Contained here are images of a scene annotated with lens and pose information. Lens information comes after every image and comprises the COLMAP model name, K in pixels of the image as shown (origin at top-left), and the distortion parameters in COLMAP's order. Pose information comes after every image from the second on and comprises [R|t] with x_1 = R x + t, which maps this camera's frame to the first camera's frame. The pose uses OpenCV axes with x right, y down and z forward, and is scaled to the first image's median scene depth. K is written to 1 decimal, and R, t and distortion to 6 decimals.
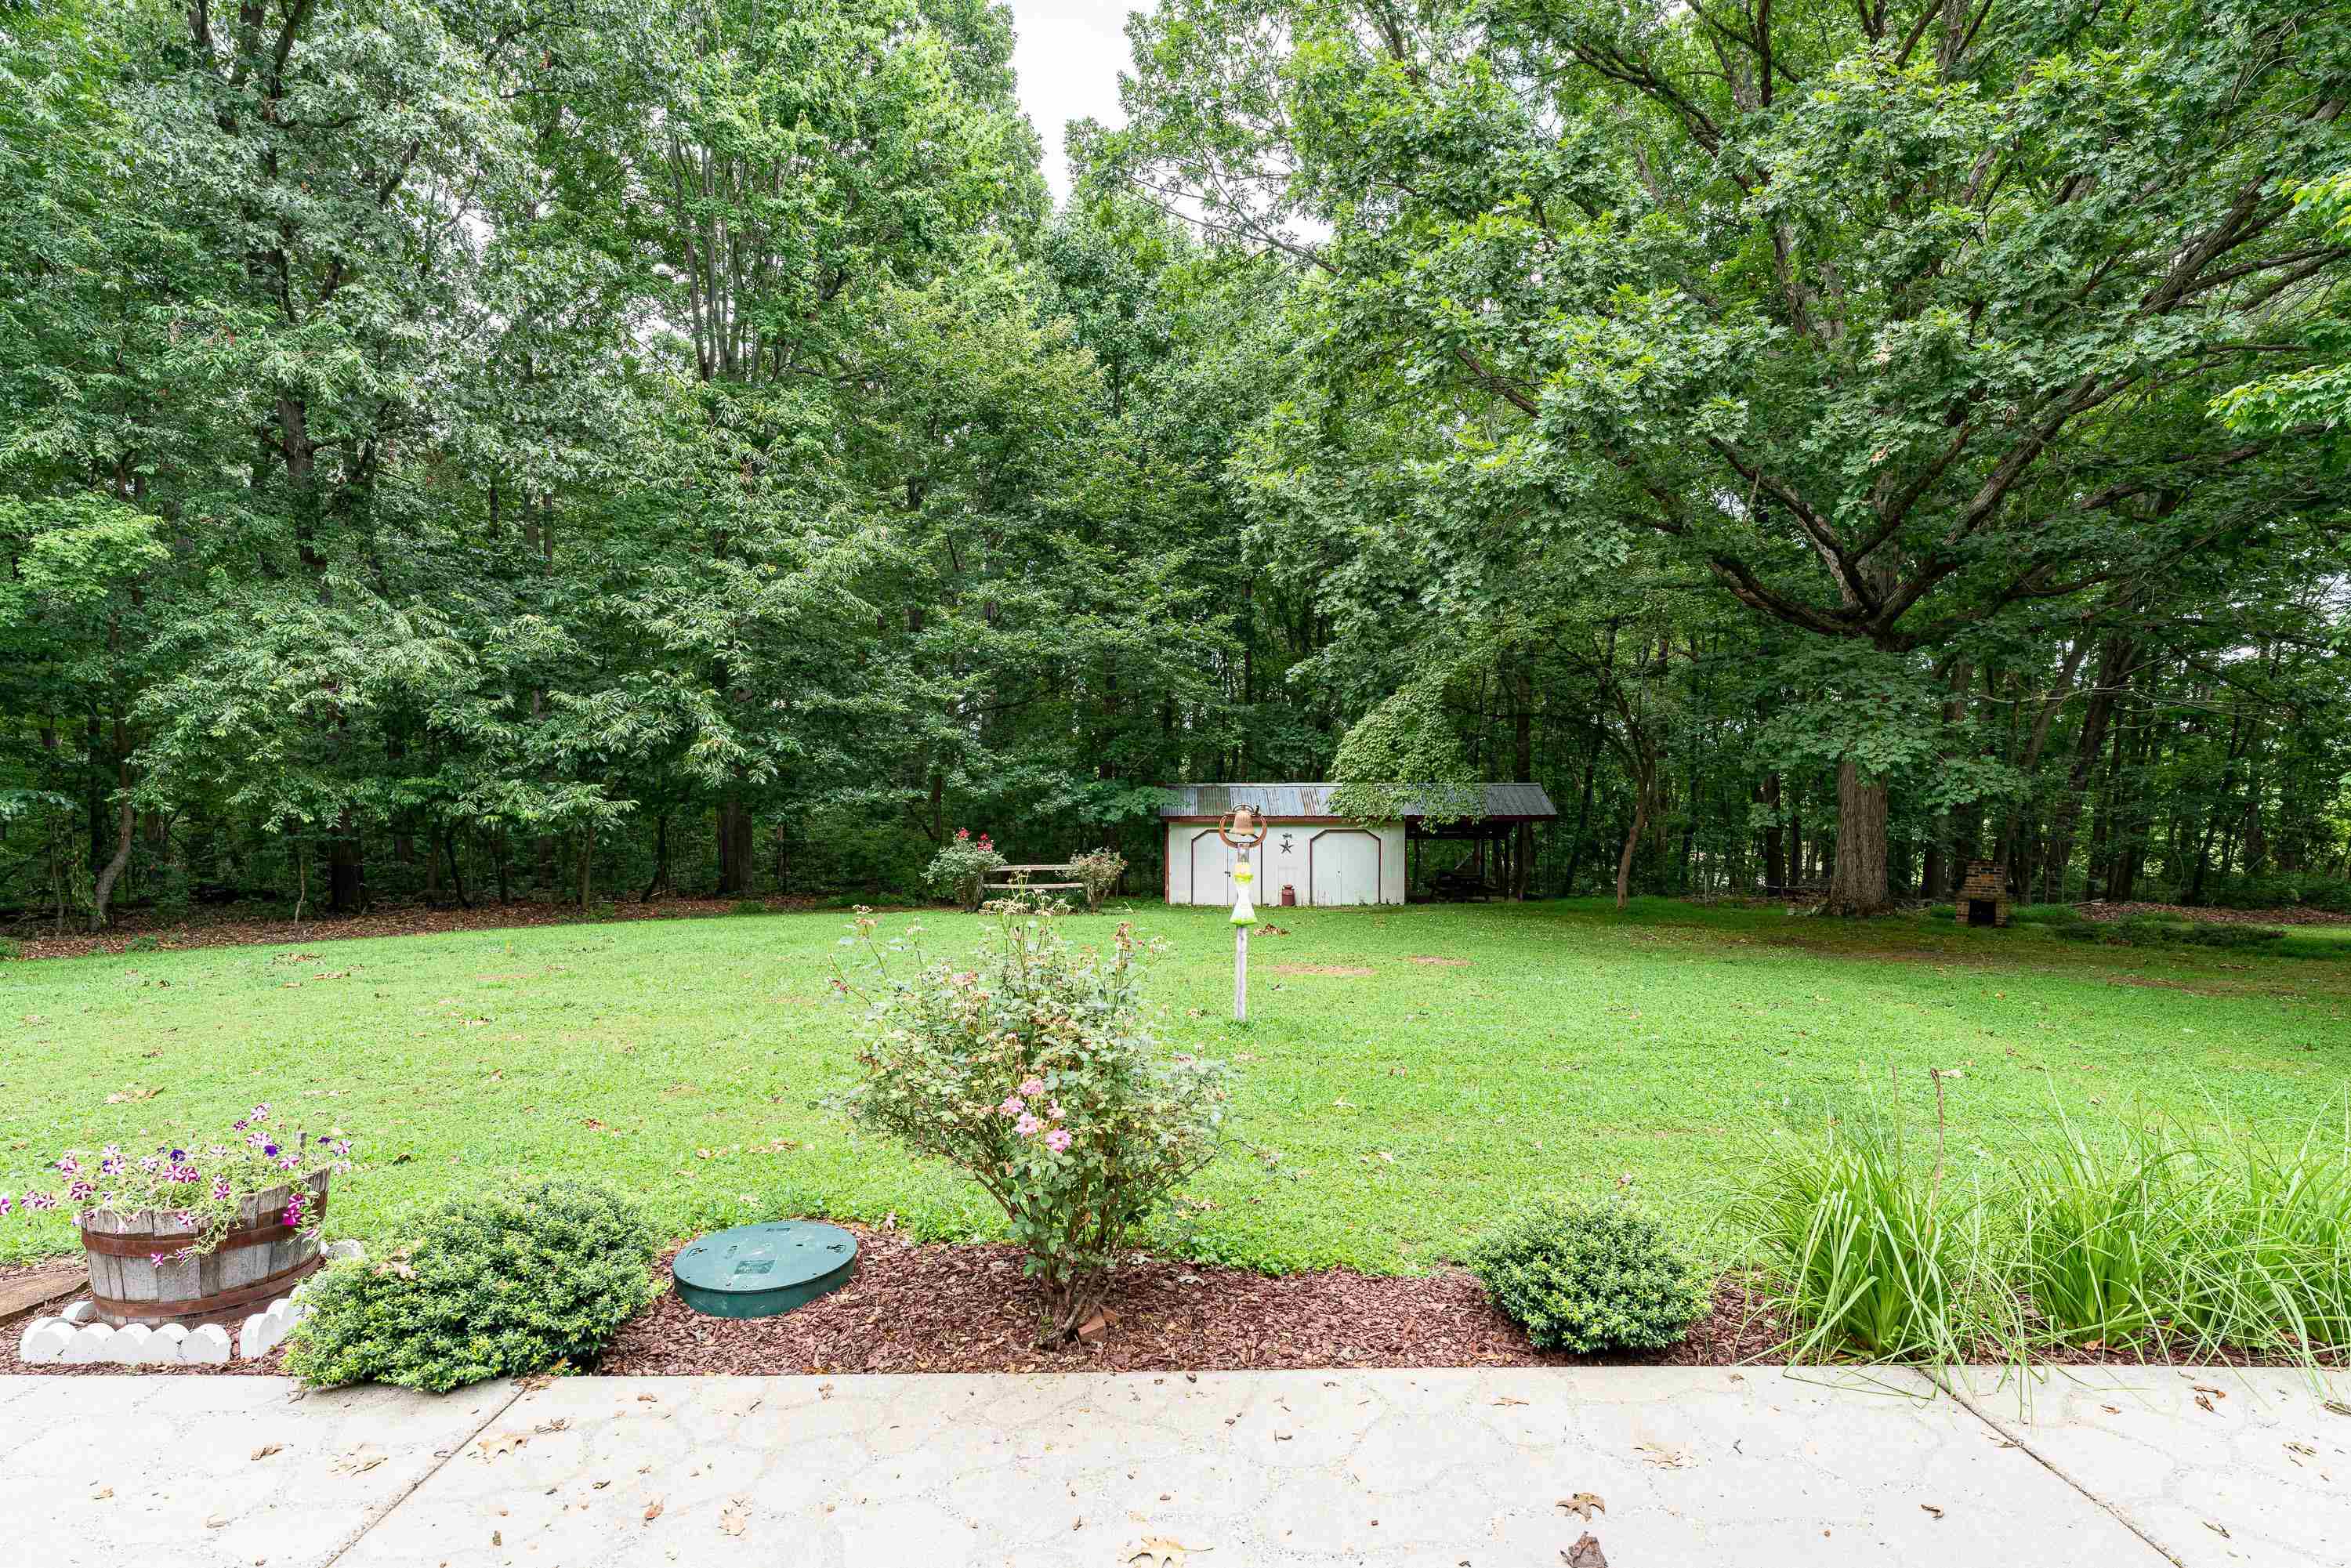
lens RADIAL K [[1139.0, 0, 1177.5], [0, 1139.0, 863.3], [0, 0, 1]] dist [-0.002208, -0.002231]
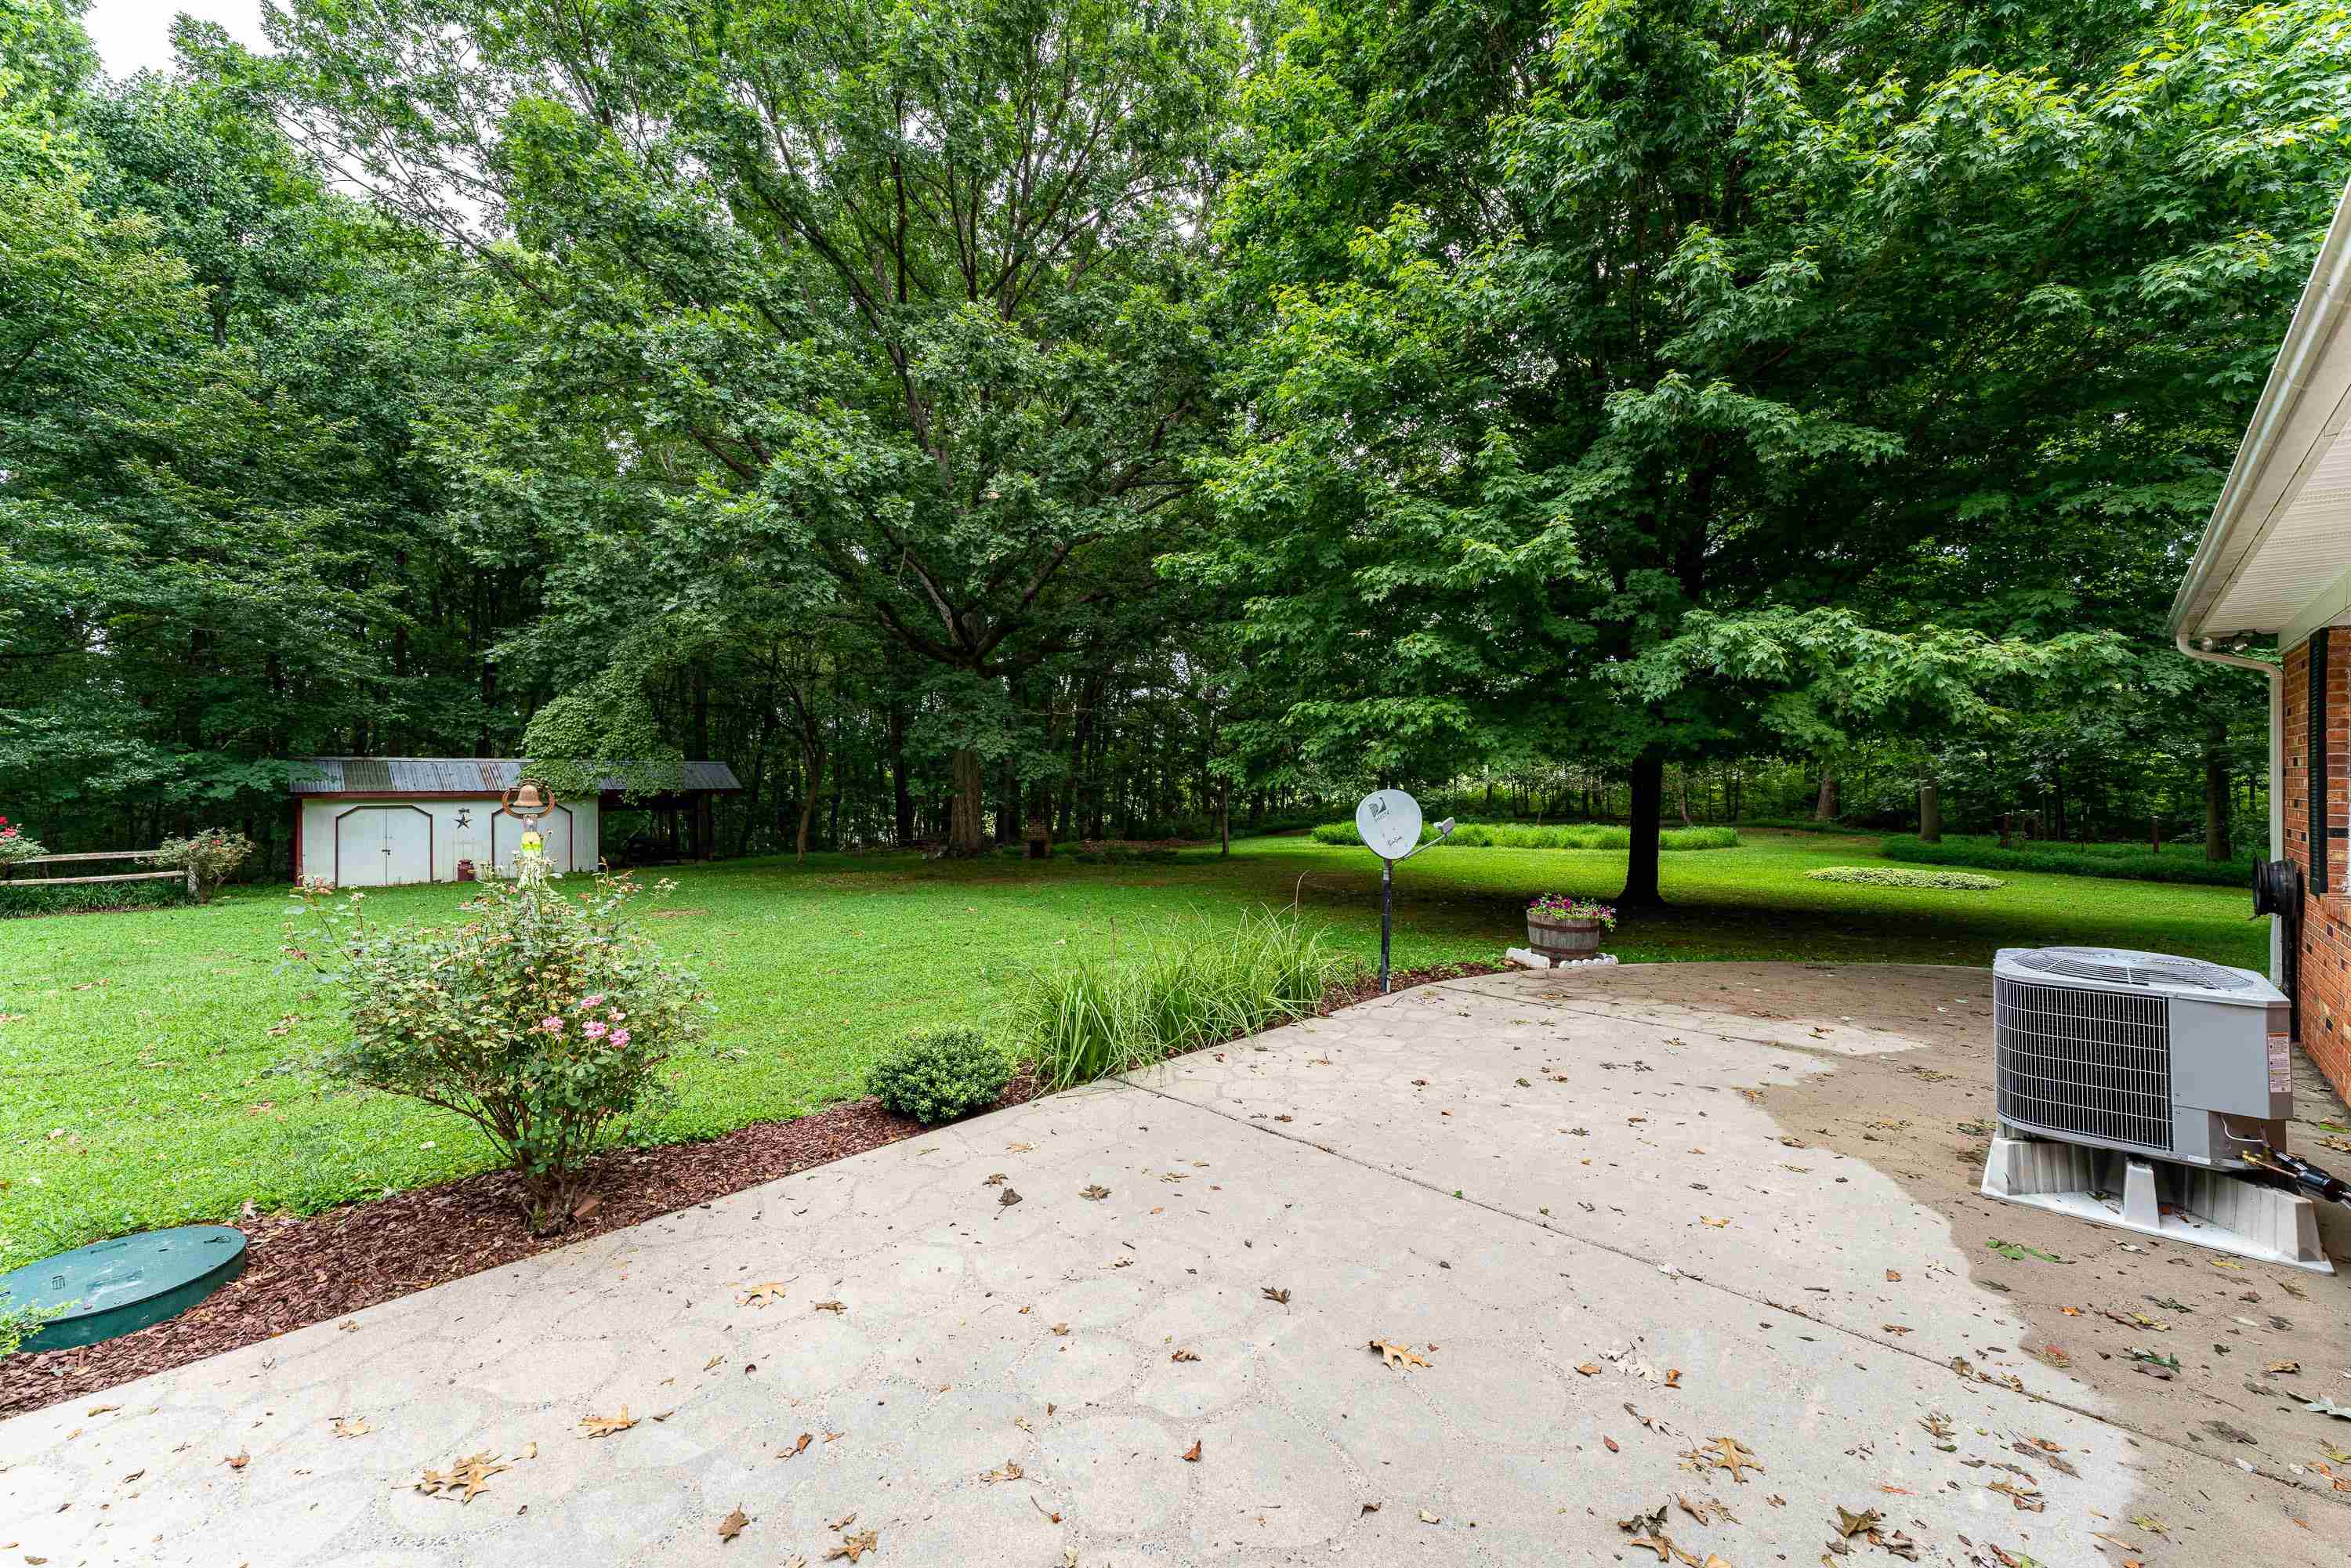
lens RADIAL K [[947.7, 0, 1171.2], [0, 947.7, 765.7], [0, 0, 1]] dist [0.001619, -0.000136]
pose [[0.702728, 0.011786, 0.711361, -0.080785], [0.035853, 0.998006, -0.051954, 0.002544], [-0.710554, 0.062014, 0.700904, -0.040636]]
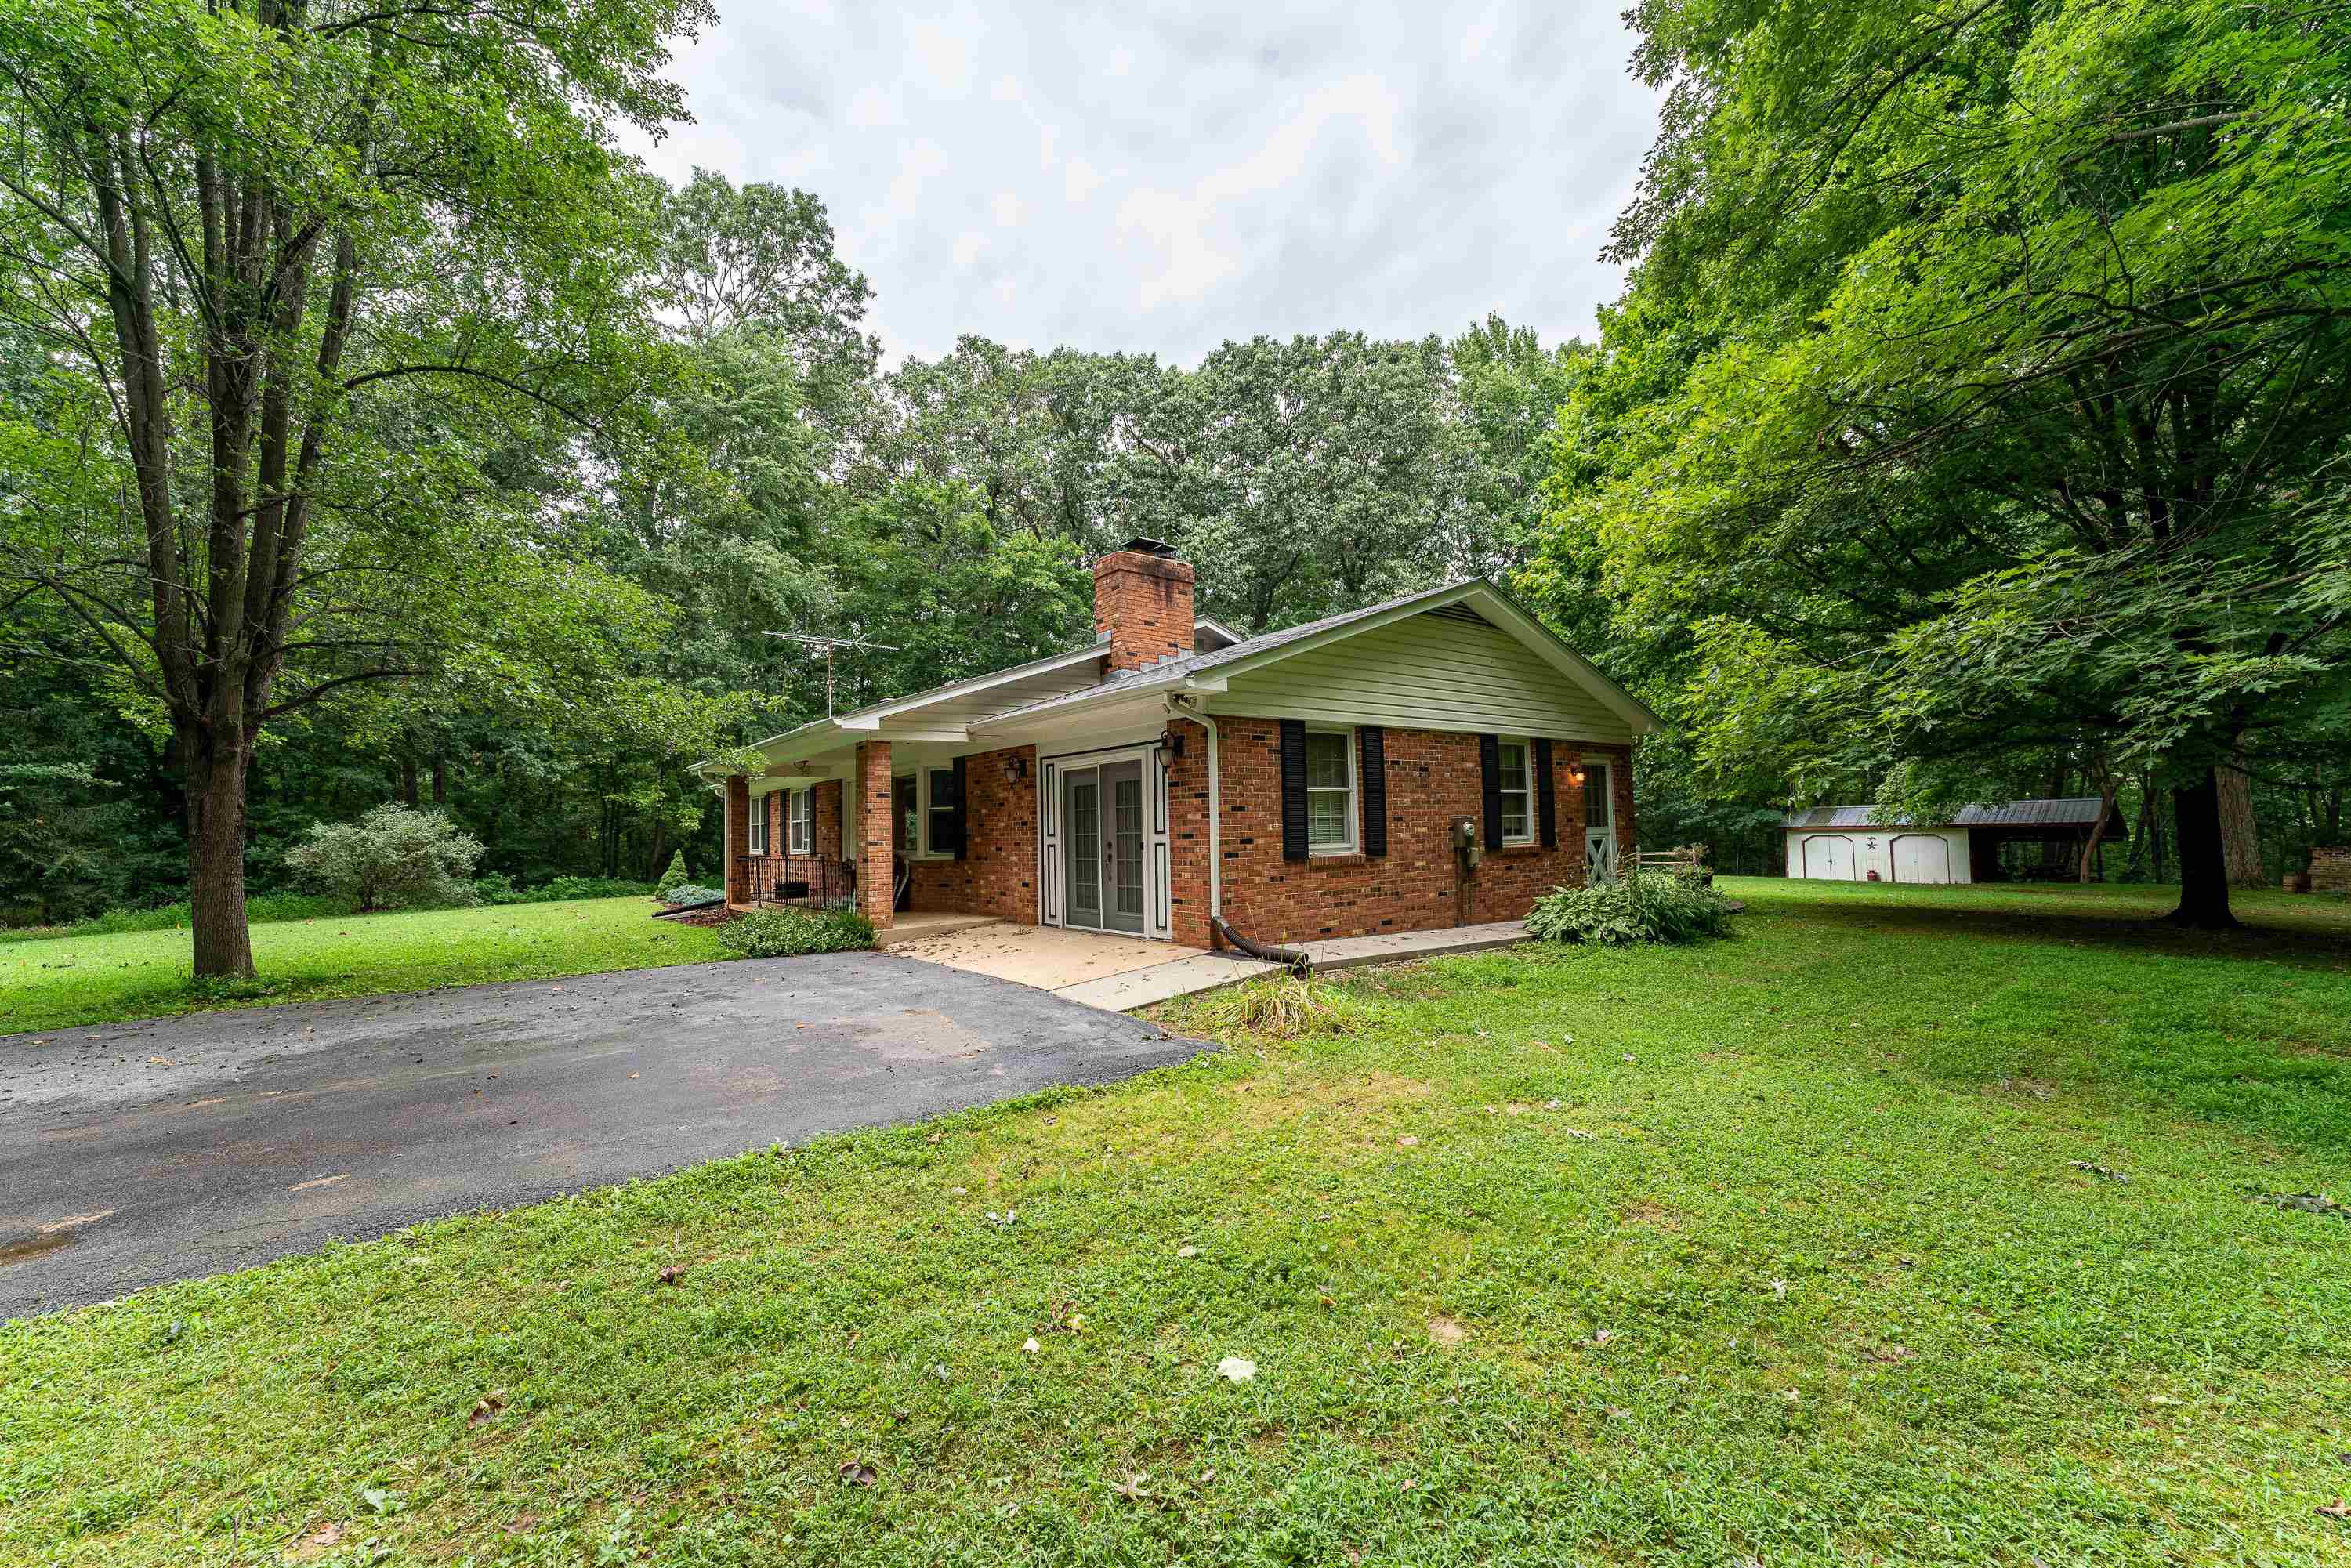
lens RADIAL K [[947.7, 0, 1165.9], [0, 947.7, 770.6], [0, 0, 1]] dist [0.001619, -0.000136]
pose [[0.601553, -0.061846, -0.796435, 0.753512], [-0.032028, 0.994330, -0.101405, 0.064096], [0.798191, 0.086509, 0.596161, -0.778496]]
